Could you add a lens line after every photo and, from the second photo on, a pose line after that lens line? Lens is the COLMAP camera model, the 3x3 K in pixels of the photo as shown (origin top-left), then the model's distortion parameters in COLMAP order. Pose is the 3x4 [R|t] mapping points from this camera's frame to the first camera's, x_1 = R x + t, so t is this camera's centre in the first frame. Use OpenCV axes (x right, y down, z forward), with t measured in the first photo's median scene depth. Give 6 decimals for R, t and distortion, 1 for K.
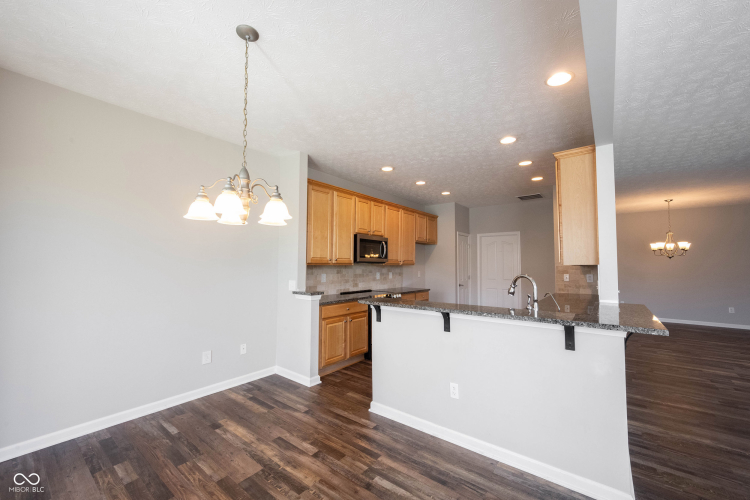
lens RADIAL K [[297.3, 0, 373.5], [0, 297.3, 247.2], [0, 0, 1]] dist [0.001796, 0.000991]
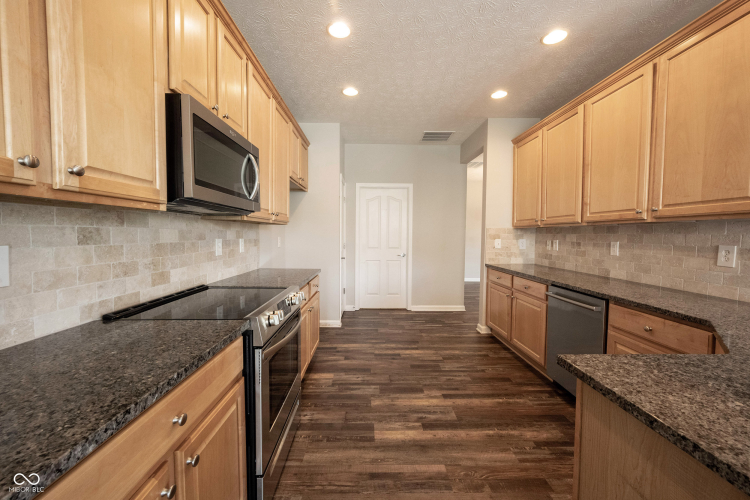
lens RADIAL K [[297.3, 0, 374.2], [0, 297.3, 248.9], [0, 0, 1]] dist [0.001796, 0.000991]
pose [[0.771499, -0.028118, 0.635608, -0.087344], [-0.045142, 0.994086, 0.098769, 0.054835], [-0.634627, -0.104893, 0.765667, 0.622813]]
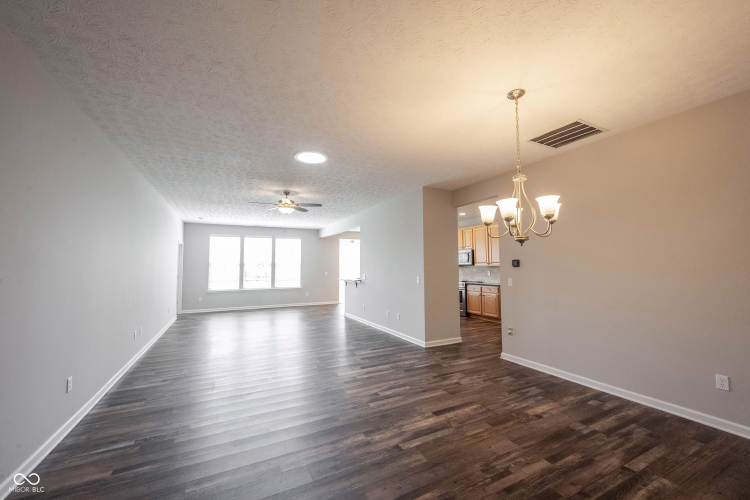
lens RADIAL K [[297.3, 0, 375.4], [0, 297.3, 248.1], [0, 0, 1]] dist [0.001796, 0.000991]
pose [[-0.433490, -0.061959, -0.899026, 1.796443], [0.061460, 0.993278, -0.098089, 0.090753], [0.899060, -0.097775, -0.426768, 1.270338]]
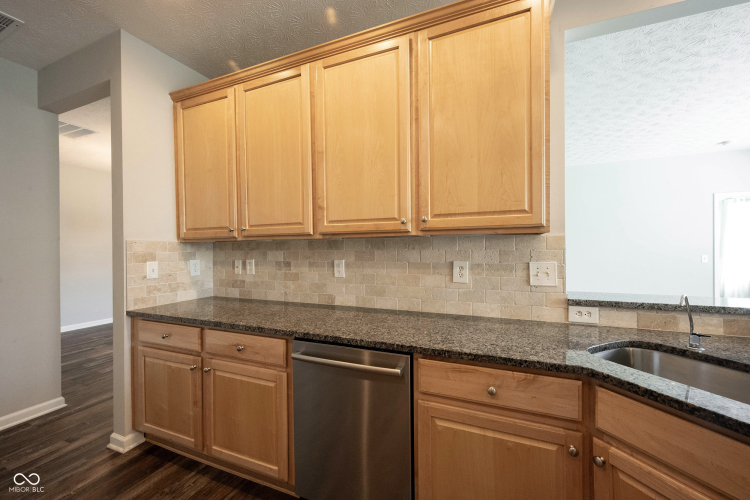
lens RADIAL K [[297.3, 0, 374.2], [0, 297.3, 249.7], [0, 0, 1]] dist [0.001796, 0.000991]
pose [[-0.268916, -0.003320, 0.963158, 0.160667], [-0.052362, 0.998566, -0.011177, 0.062748], [-0.961739, -0.053438, -0.268704, 0.824755]]
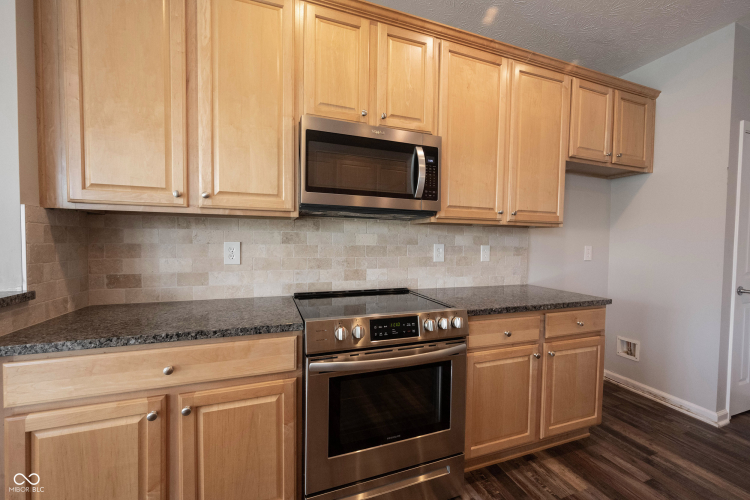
lens RADIAL K [[297.3, 0, 377.1], [0, 297.3, 249.0], [0, 0, 1]] dist [0.001796, 0.000991]
pose [[0.849445, 0.021976, -0.527219, 0.169507], [0.021274, 0.996894, 0.075830, 0.067154], [0.527248, -0.075629, 0.846339, 0.706542]]
